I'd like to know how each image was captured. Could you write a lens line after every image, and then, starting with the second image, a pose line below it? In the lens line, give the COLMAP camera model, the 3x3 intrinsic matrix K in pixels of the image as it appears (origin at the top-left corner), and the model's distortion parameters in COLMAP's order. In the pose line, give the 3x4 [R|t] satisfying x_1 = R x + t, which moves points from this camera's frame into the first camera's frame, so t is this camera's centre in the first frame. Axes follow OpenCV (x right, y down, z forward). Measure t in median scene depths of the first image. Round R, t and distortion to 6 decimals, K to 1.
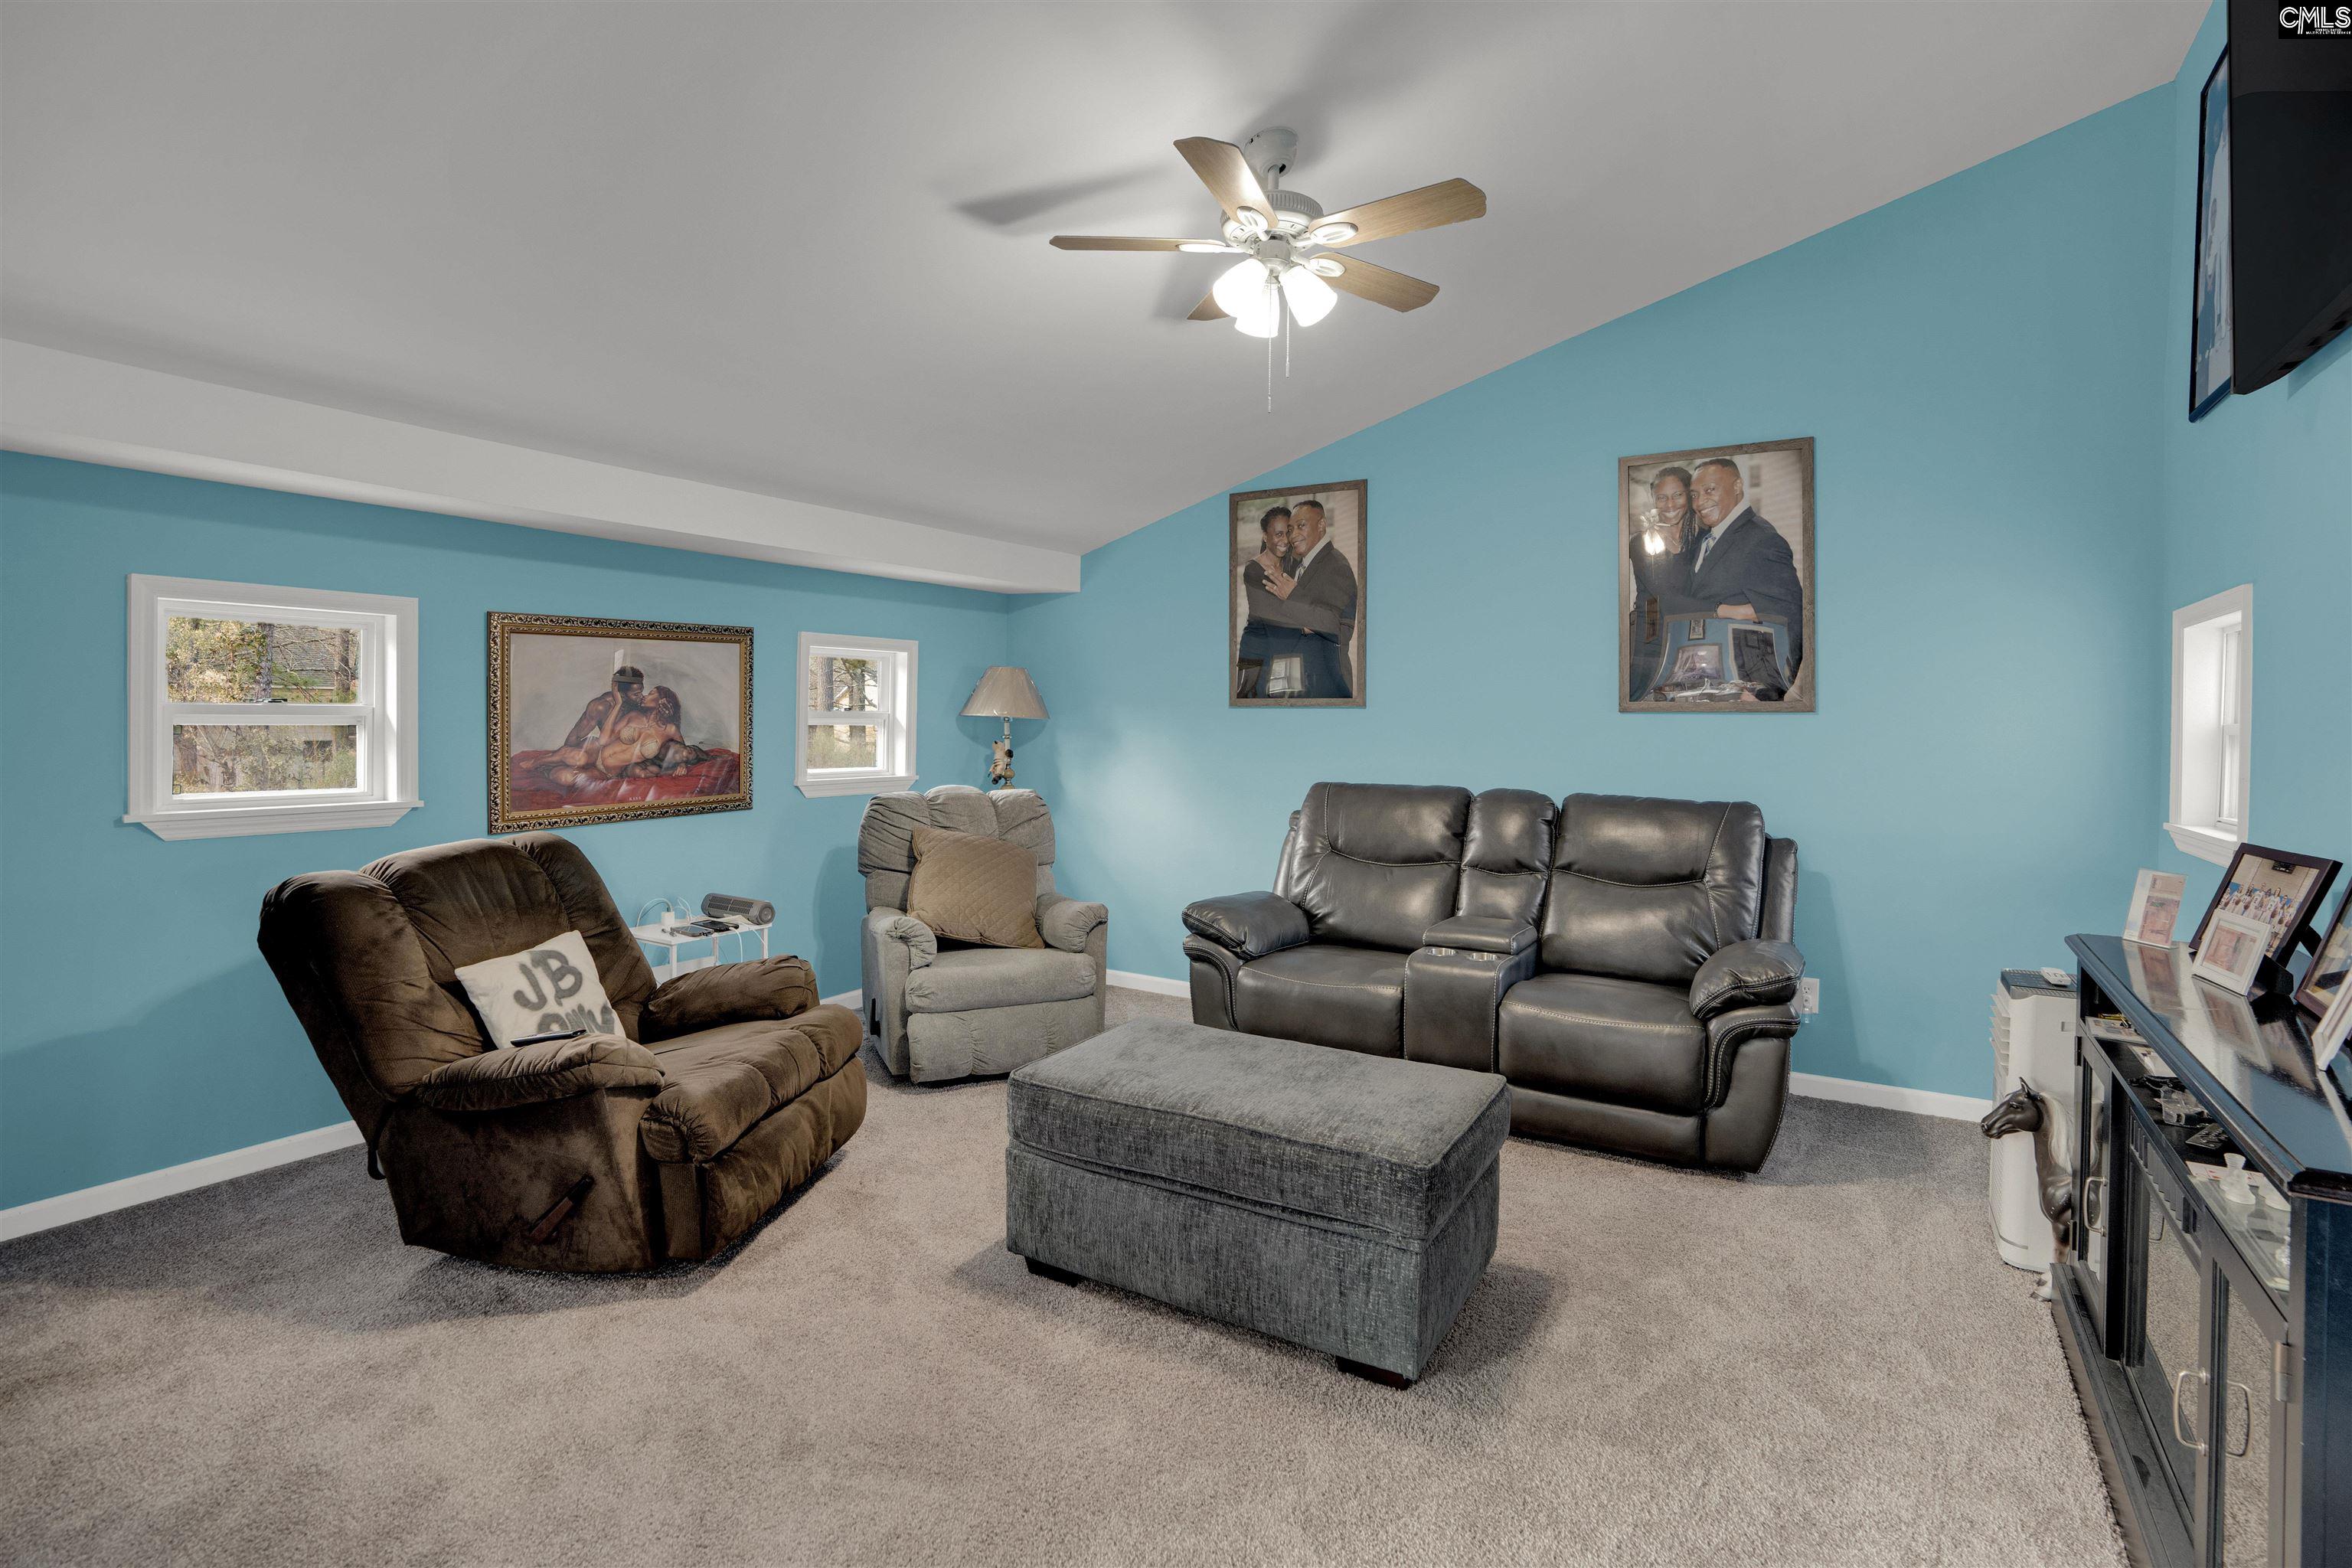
lens RADIAL K [[1111.7, 0, 1191.7], [0, 1111.7, 735.5], [0, 0, 1]] dist [-0.041311, 0.003901]
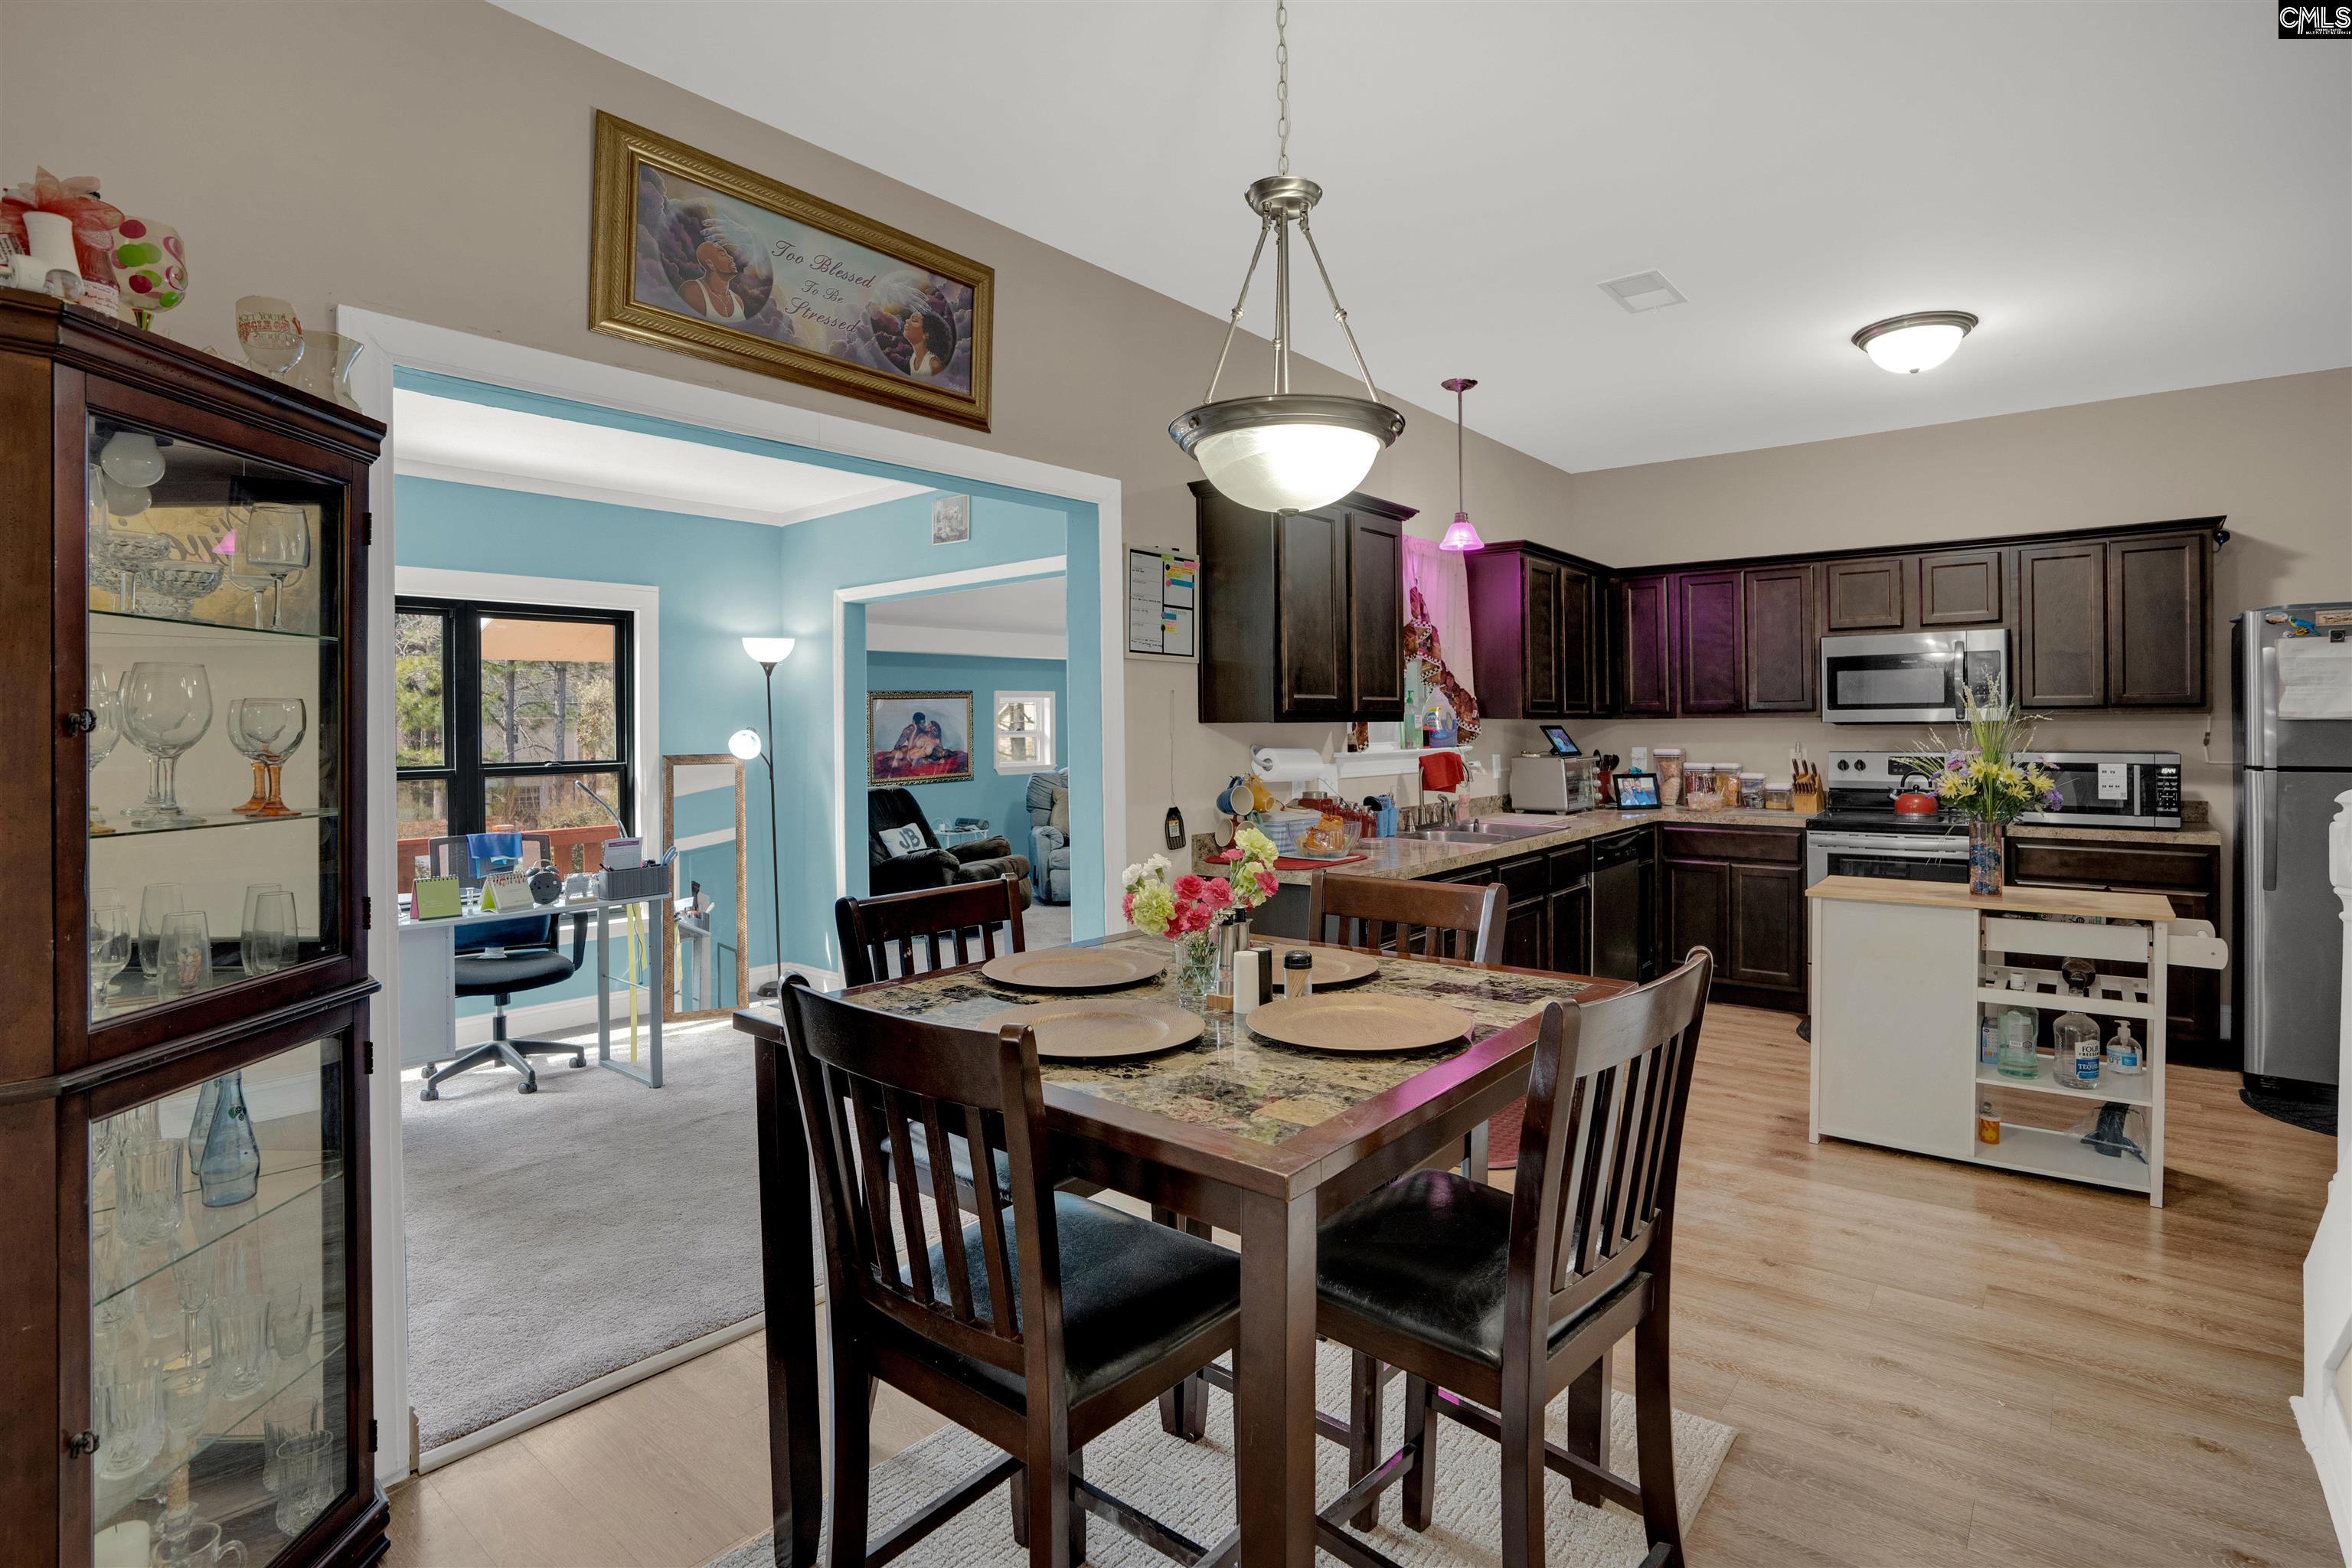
lens RADIAL K [[1111.7, 0, 1182.8], [0, 1111.7, 723.2], [0, 0, 1]] dist [-0.041311, 0.003901]
pose [[0.990878, -0.024714, -0.132473, 0.272531], [0.021621, 0.999460, -0.024738, 0.022491], [0.133013, 0.021649, 0.990878, -1.039133]]
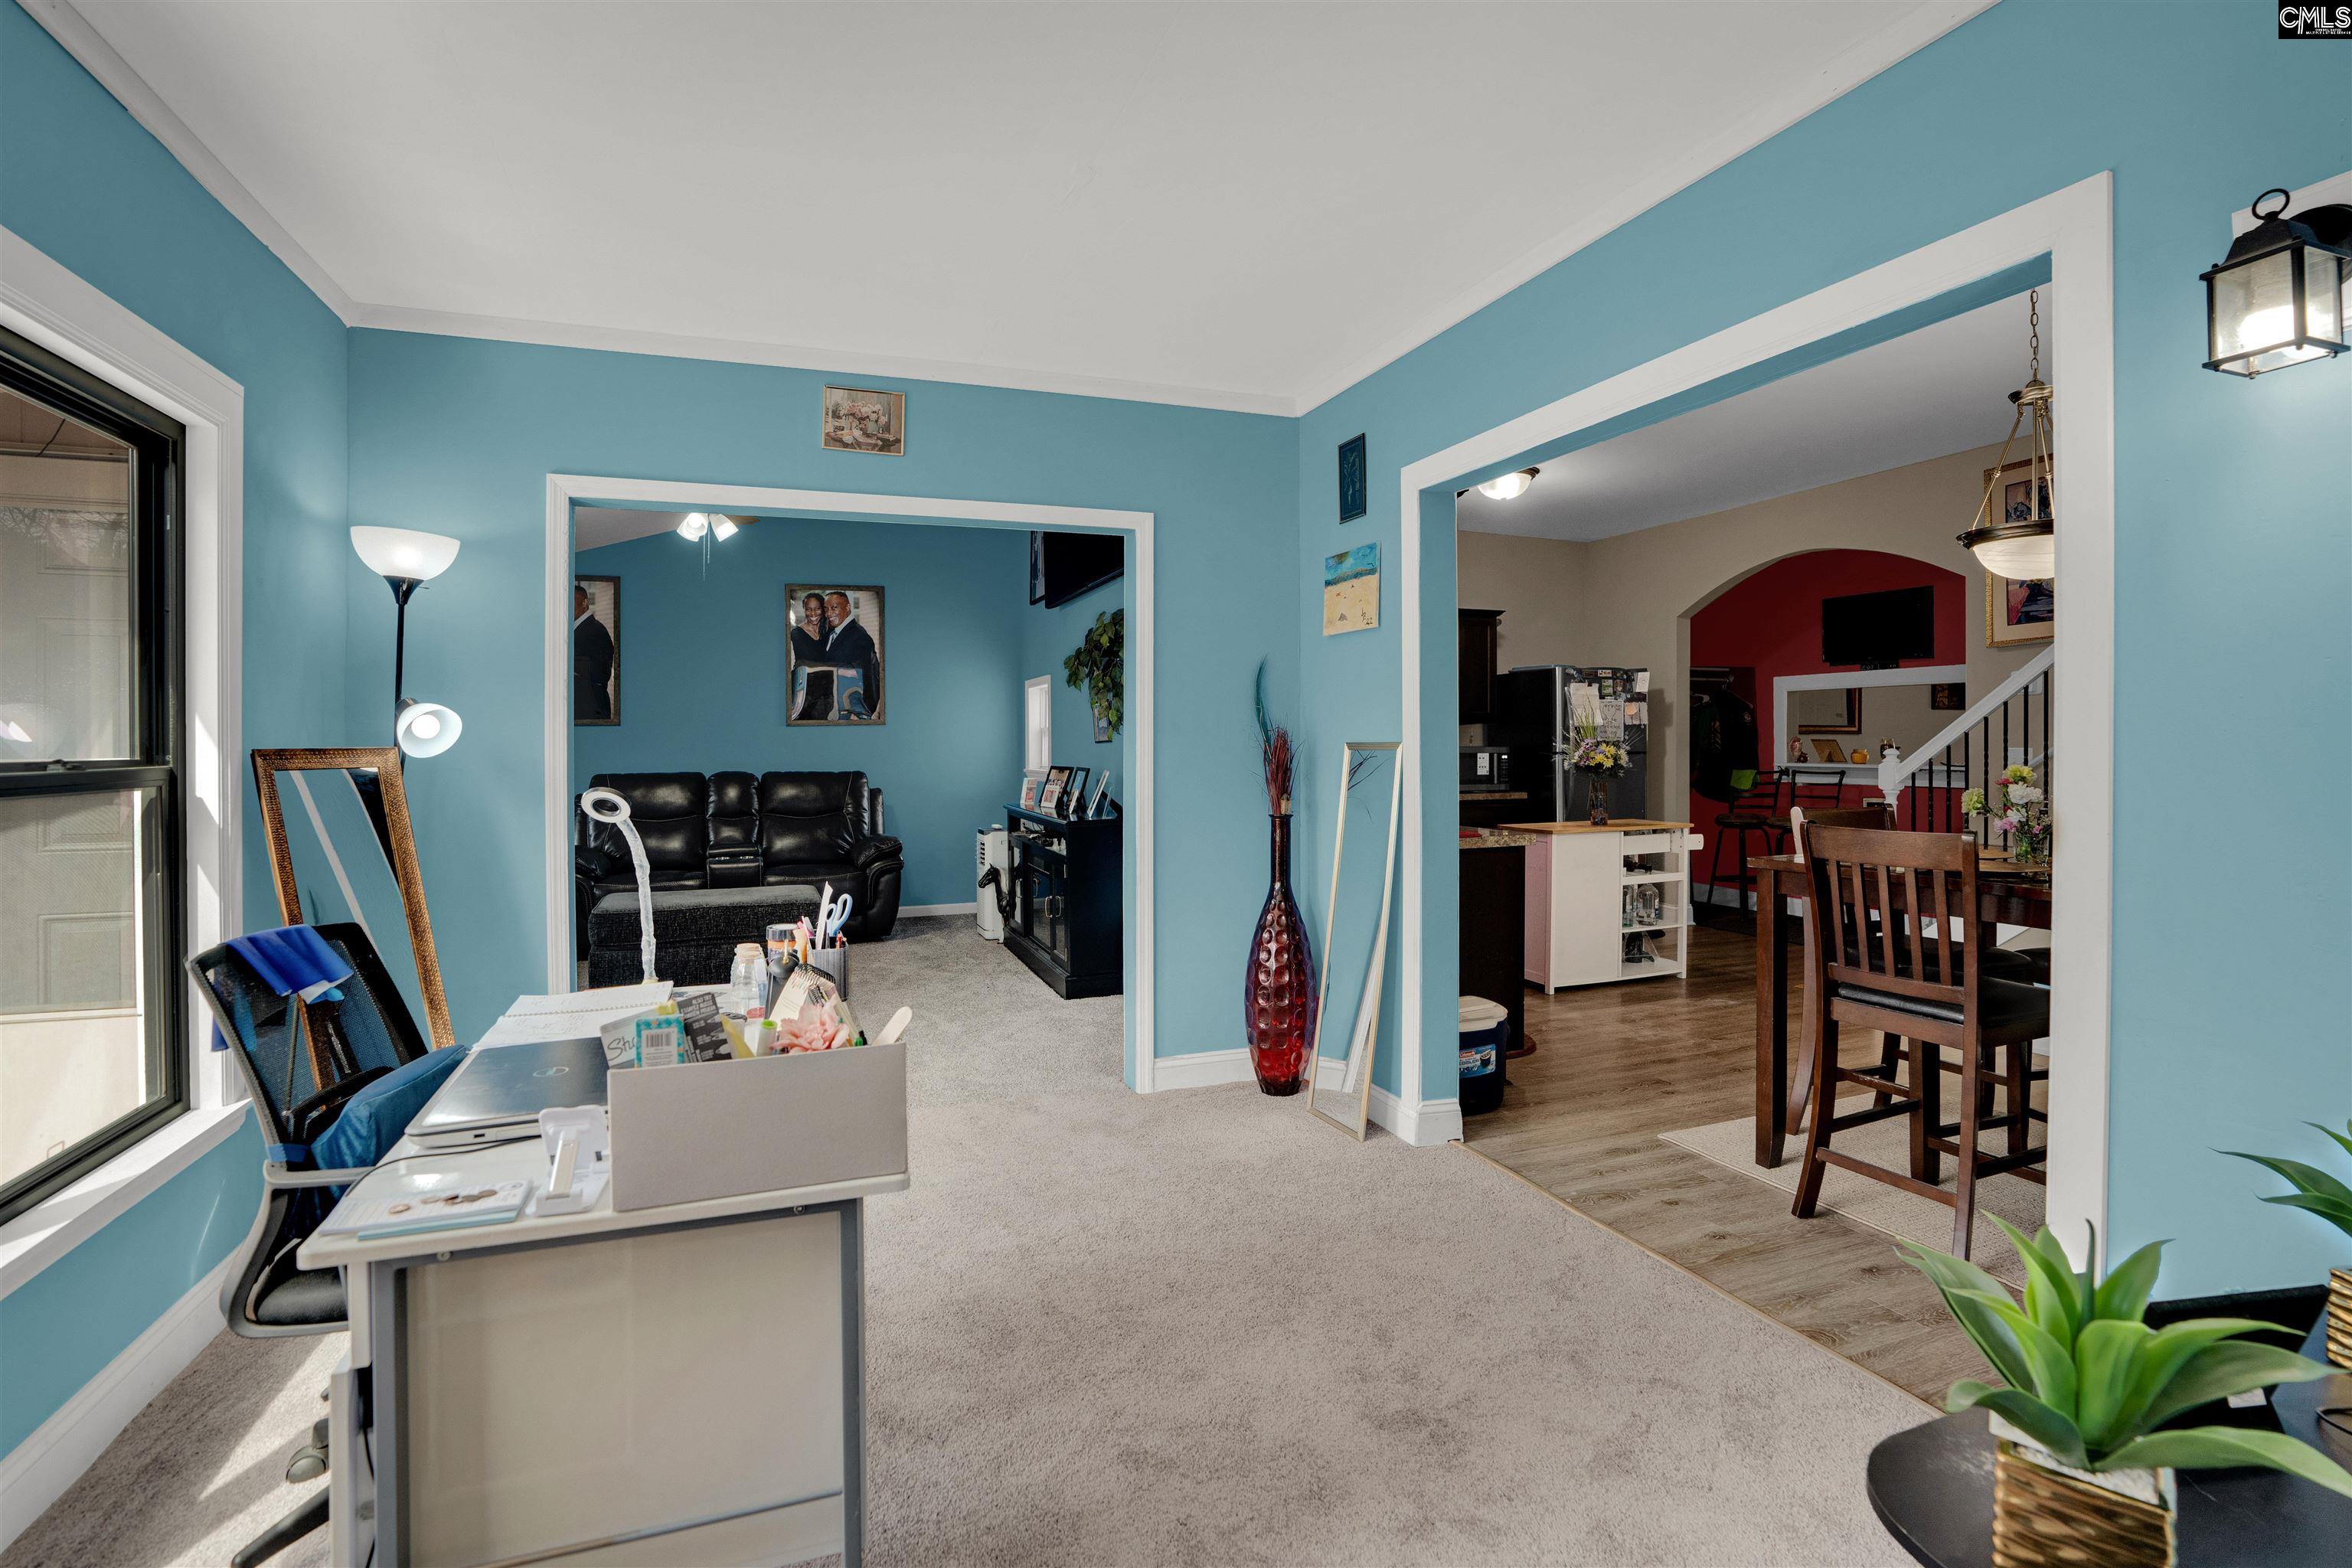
lens RADIAL K [[1111.7, 0, 1156.6], [0, 1111.7, 737.2], [0, 0, 1]] dist [-0.041311, 0.003901]
pose [[0.644077, -0.013721, 0.764837, -0.616905], [0.029491, 0.999541, -0.006903, 0.027736], [-0.764392, 0.027002, 0.644186, -0.630322]]
